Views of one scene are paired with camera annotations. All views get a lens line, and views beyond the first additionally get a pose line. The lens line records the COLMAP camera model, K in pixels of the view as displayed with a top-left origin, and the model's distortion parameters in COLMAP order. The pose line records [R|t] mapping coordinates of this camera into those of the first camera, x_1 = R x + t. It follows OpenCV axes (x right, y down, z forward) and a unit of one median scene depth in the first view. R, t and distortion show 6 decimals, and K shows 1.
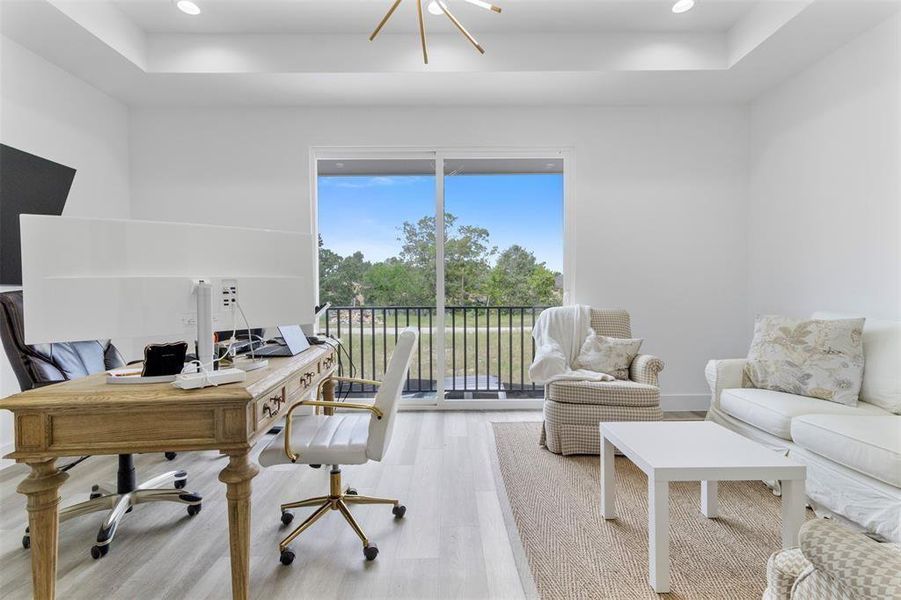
lens RADIAL K [[425.8, 0, 452.5], [0, 425.8, 310.7], [0, 0, 1]] dist [0.002007, 0.000360]
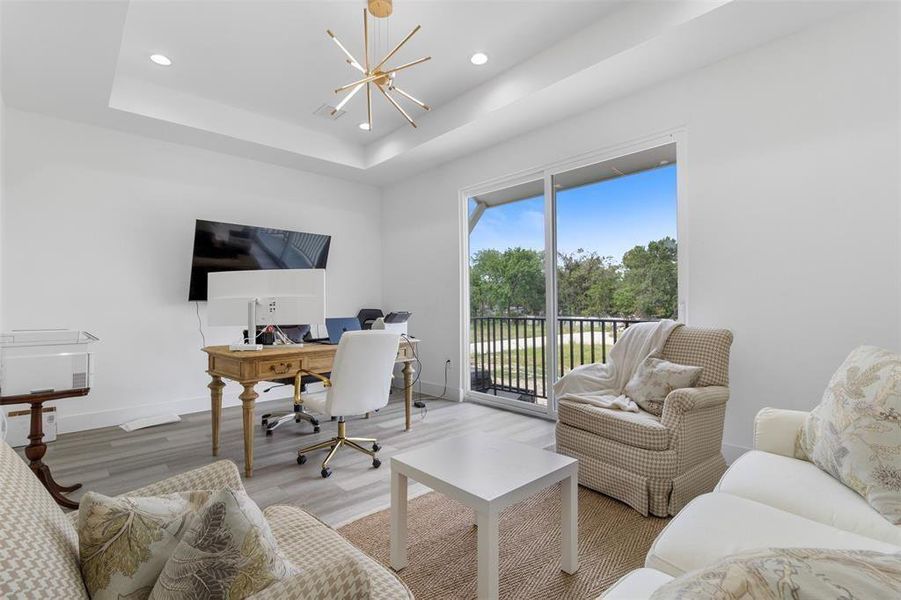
lens RADIAL K [[425.8, 0, 452.5], [0, 425.8, 310.7], [0, 0, 1]] dist [0.002007, 0.000360]
pose [[0.668576, 0.013168, -0.743527, 0.729155], [-0.031937, 0.999429, -0.011018, -0.011833], [0.742958, 0.031112, 0.668615, 0.174431]]
